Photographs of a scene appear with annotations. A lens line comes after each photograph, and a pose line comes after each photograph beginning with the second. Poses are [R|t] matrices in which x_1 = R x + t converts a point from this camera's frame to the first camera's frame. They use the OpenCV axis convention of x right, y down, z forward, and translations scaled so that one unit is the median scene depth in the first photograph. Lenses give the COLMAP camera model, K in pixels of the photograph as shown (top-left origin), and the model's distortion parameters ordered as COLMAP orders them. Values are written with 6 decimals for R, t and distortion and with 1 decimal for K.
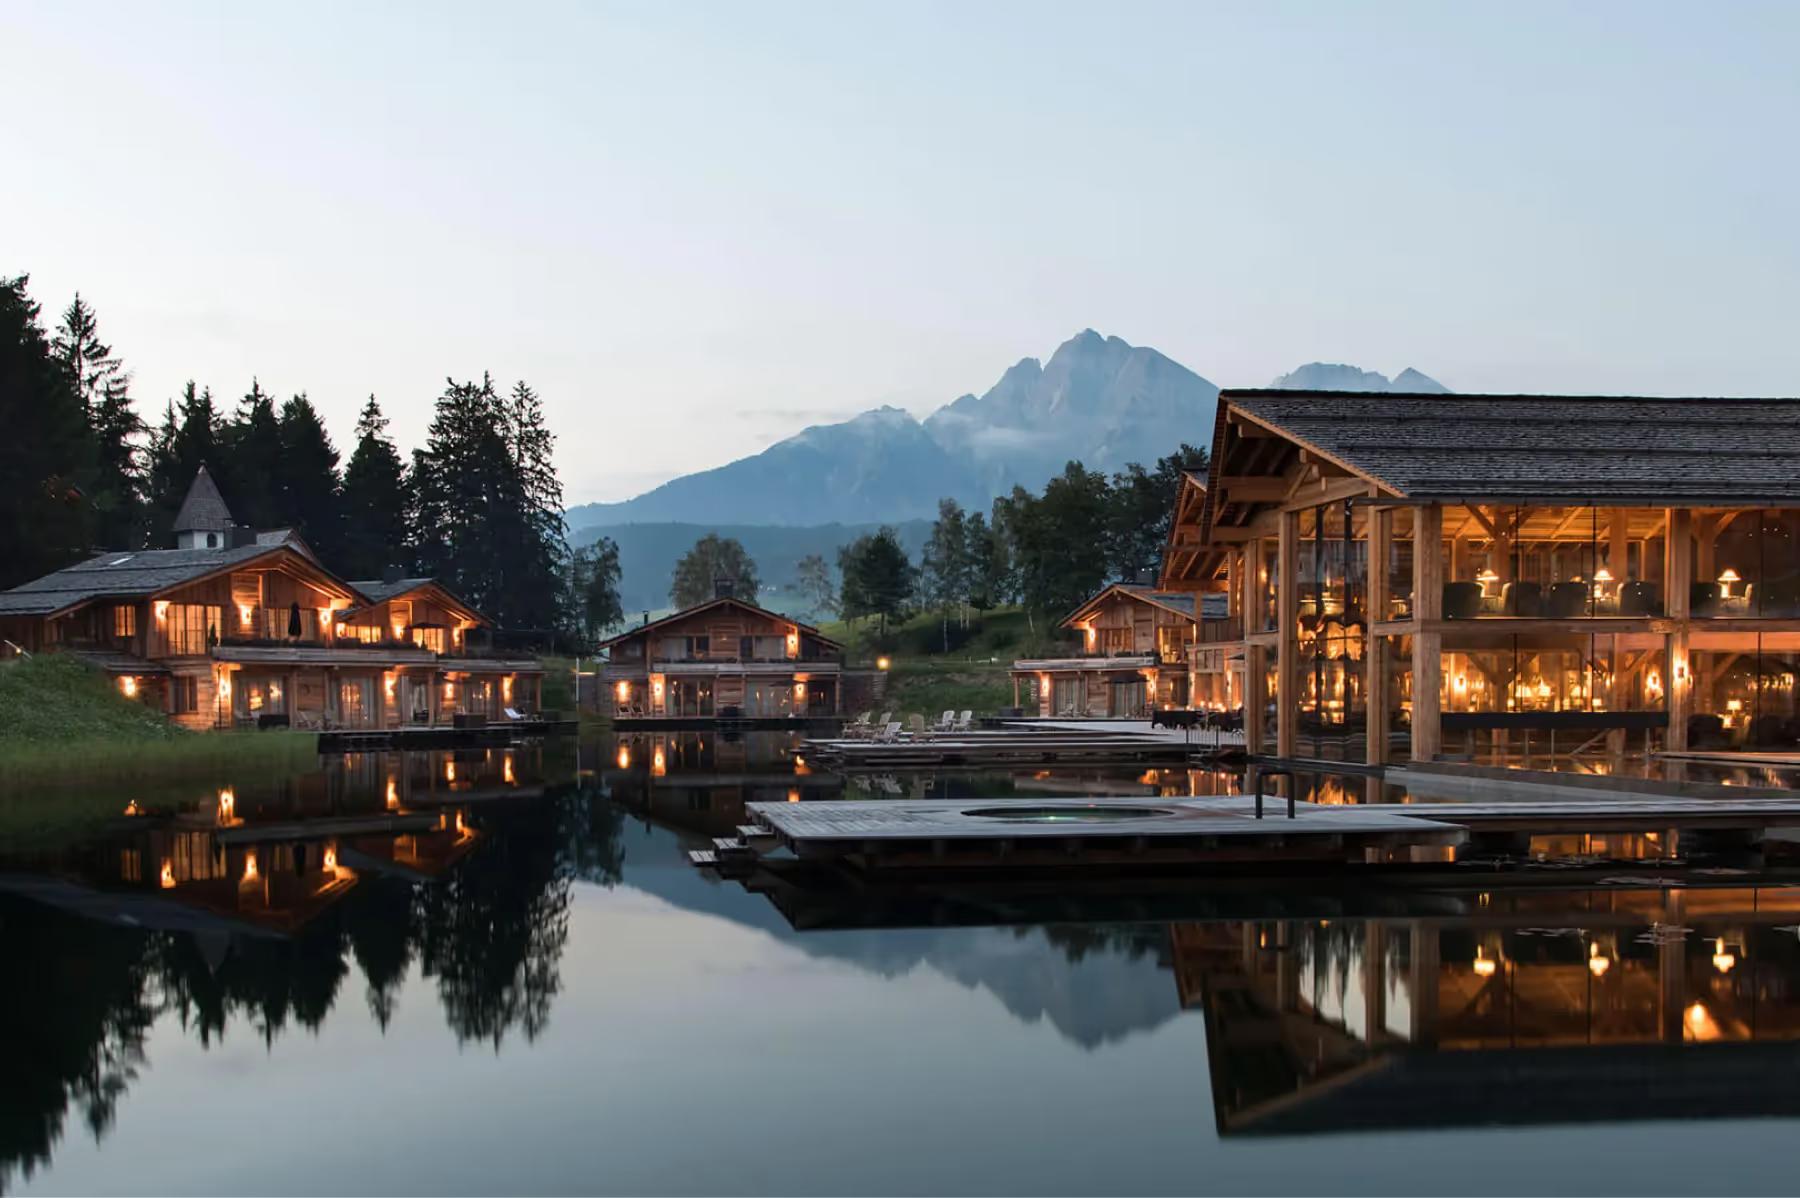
lens RADIAL K [[1854.4, 0, 900.0], [0, 1854.4, 599.0], [0, 0, 1]] dist [-0.010185, 0.017863]
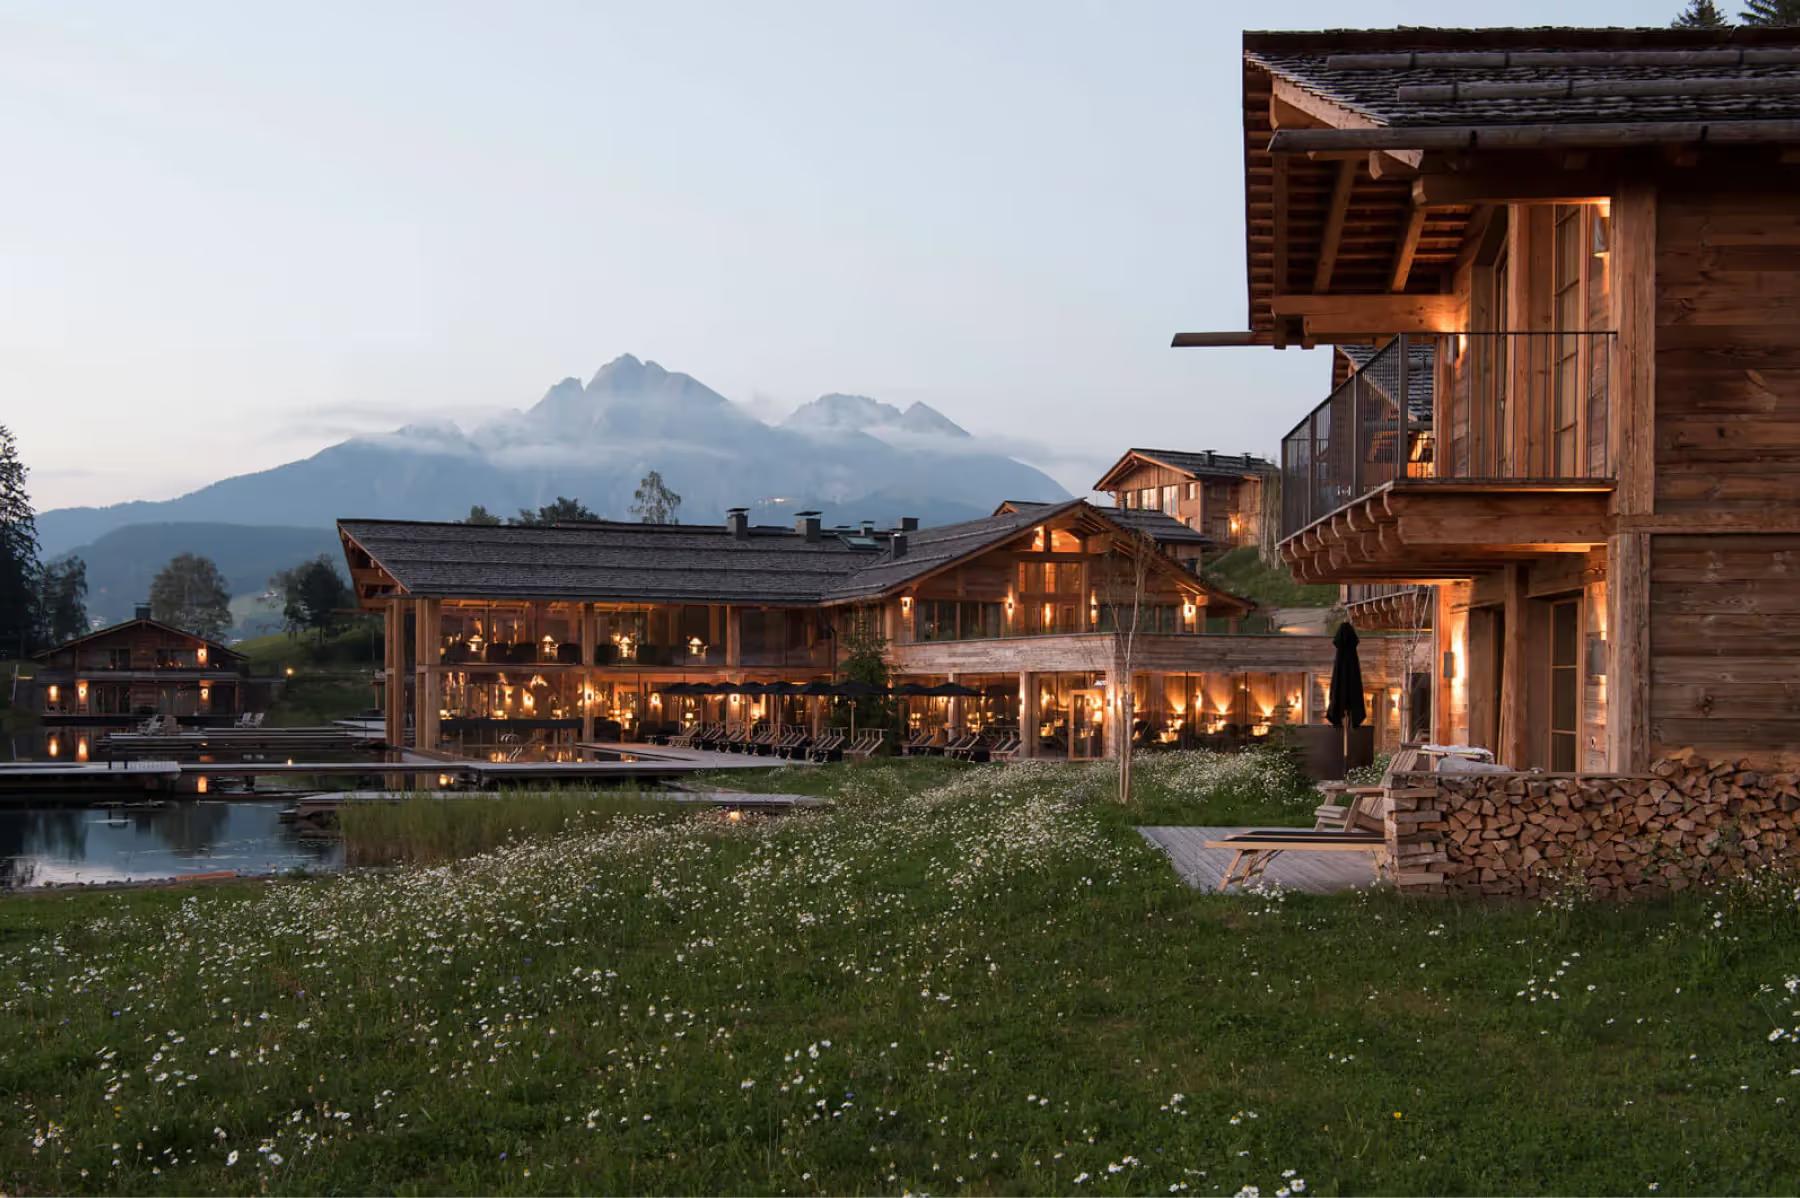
lens RADIAL K [[1854.4, 0, 900.0], [0, 1854.4, 599.0], [0, 0, 1]] dist [-0.010185, 0.017863]
pose [[0.978908, 0.019688, 0.203353, 0.111536], [-0.020171, 0.999796, 0.000302, -0.018088], [-0.203305, -0.004398, 0.979106, -0.234520]]
